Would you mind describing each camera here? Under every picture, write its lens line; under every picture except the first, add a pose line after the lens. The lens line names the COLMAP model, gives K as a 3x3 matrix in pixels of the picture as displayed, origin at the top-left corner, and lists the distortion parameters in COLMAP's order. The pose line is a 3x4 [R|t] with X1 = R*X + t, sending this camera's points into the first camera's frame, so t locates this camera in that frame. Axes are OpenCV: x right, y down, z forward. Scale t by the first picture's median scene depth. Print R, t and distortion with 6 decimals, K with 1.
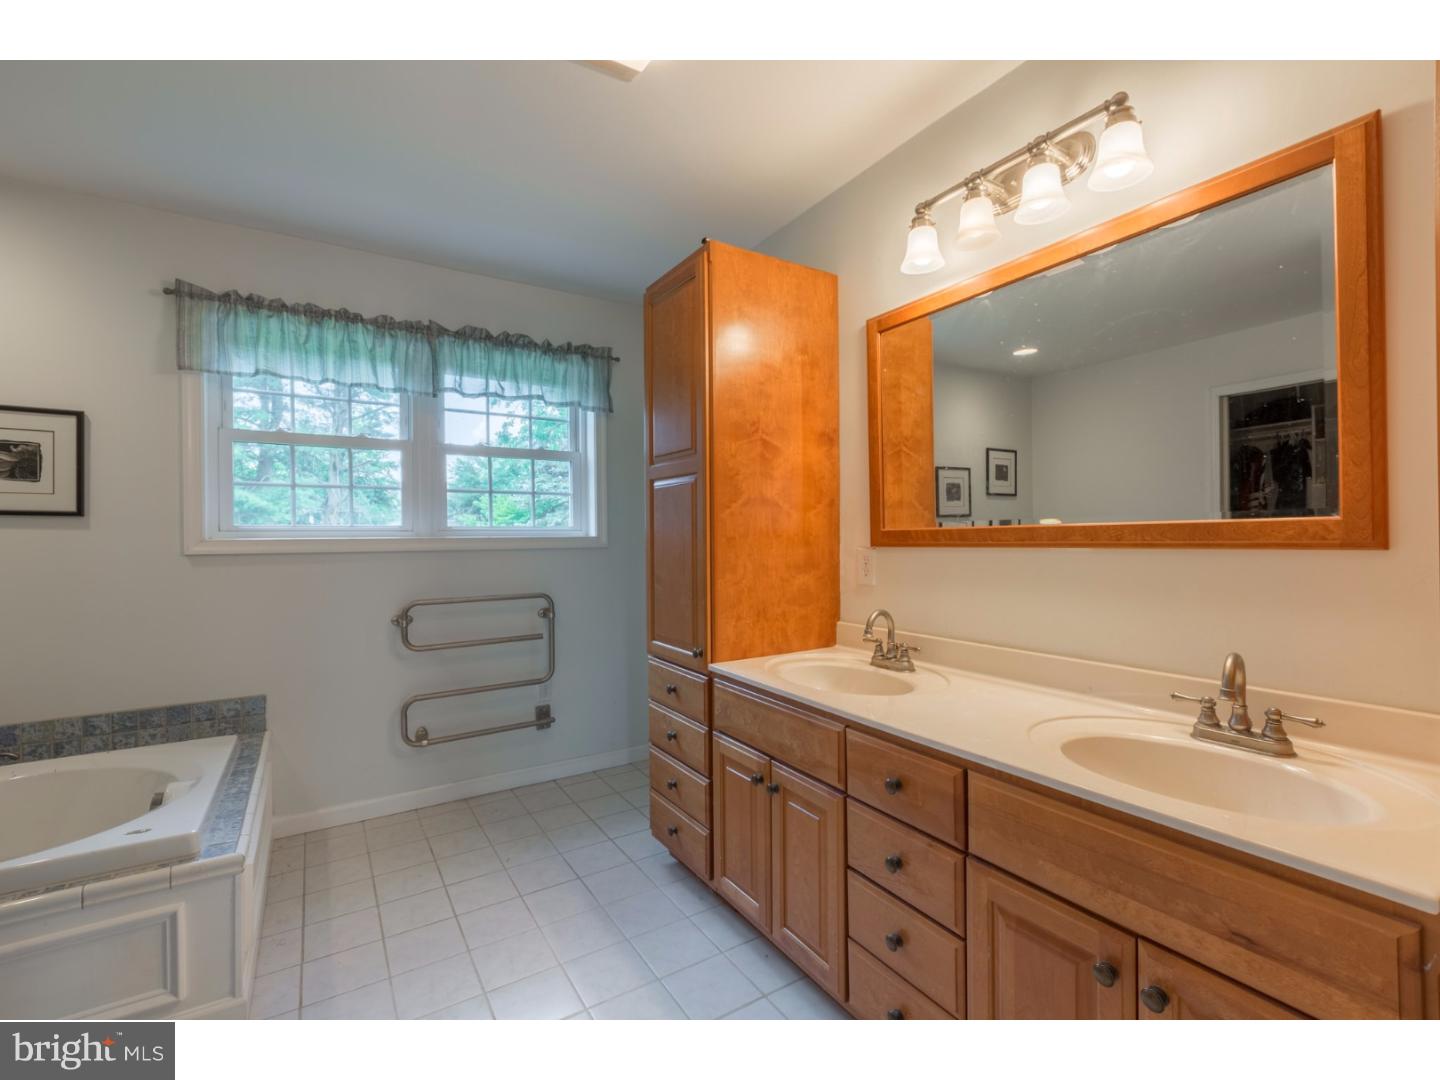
lens RADIAL K [[638.4, 0, 717.8], [0, 638.4, 539.5], [0, 0, 1]] dist [-0.004844, -0.000183]
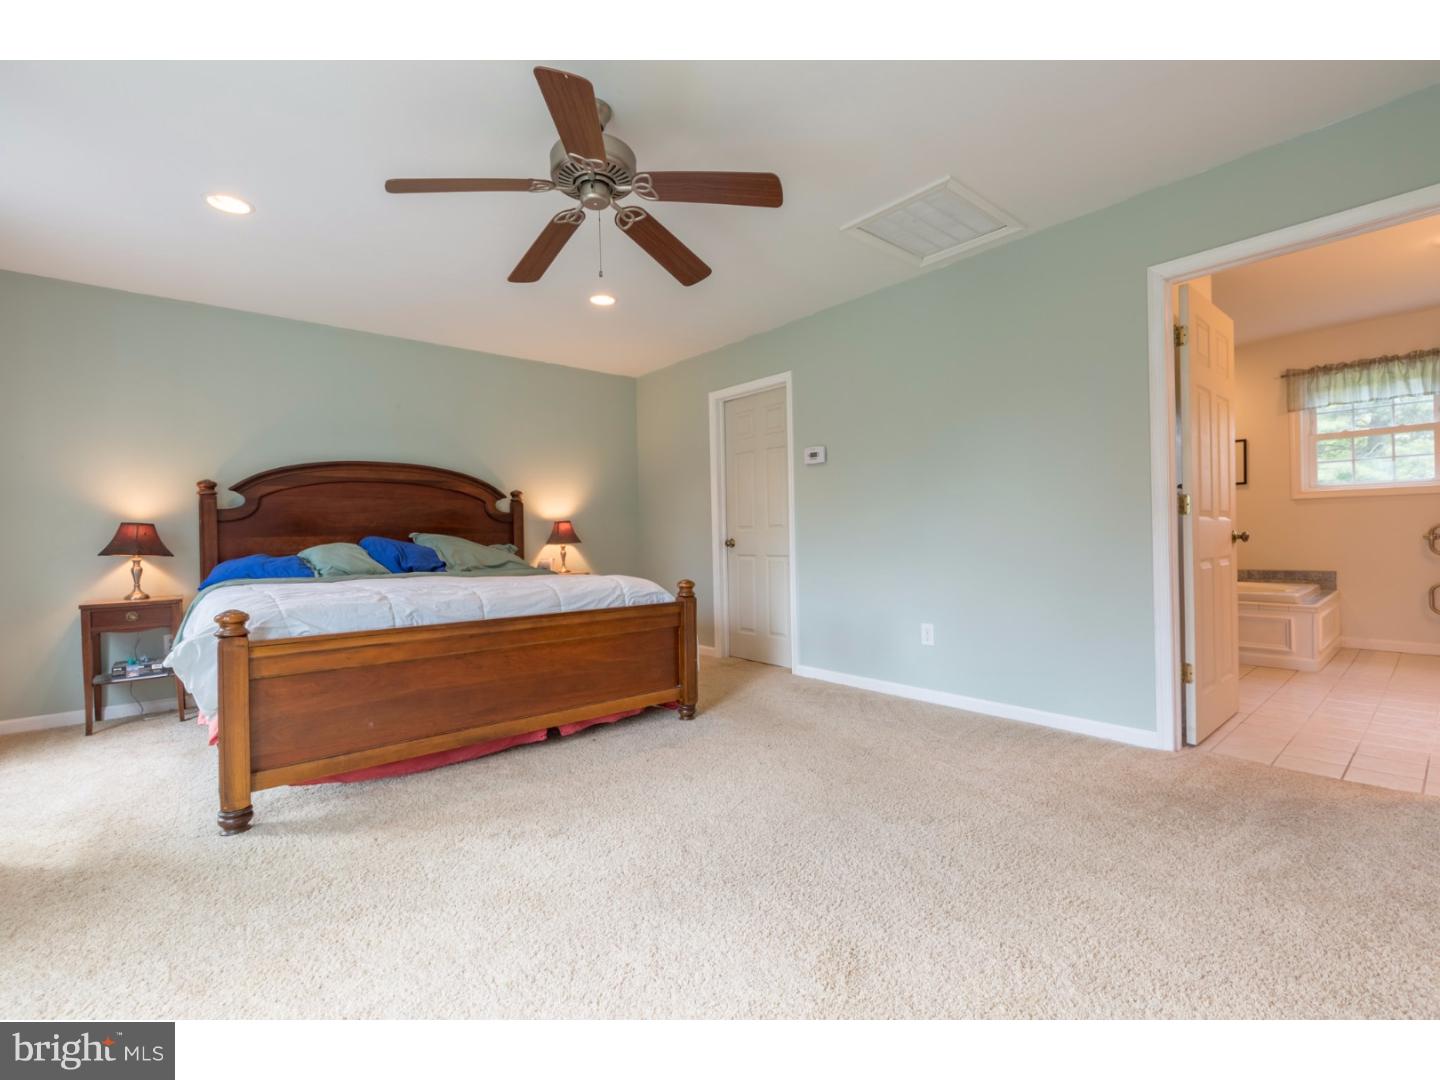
lens RADIAL K [[638.4, 0, 716.6], [0, 638.4, 539.7], [0, 0, 1]] dist [-0.004844, -0.000183]
pose [[0.141523, 0.006065, -0.989916, 0.925686], [0.014532, 0.999861, 0.008203, 0.107720], [0.989828, -0.015547, 0.141416, -1.123619]]
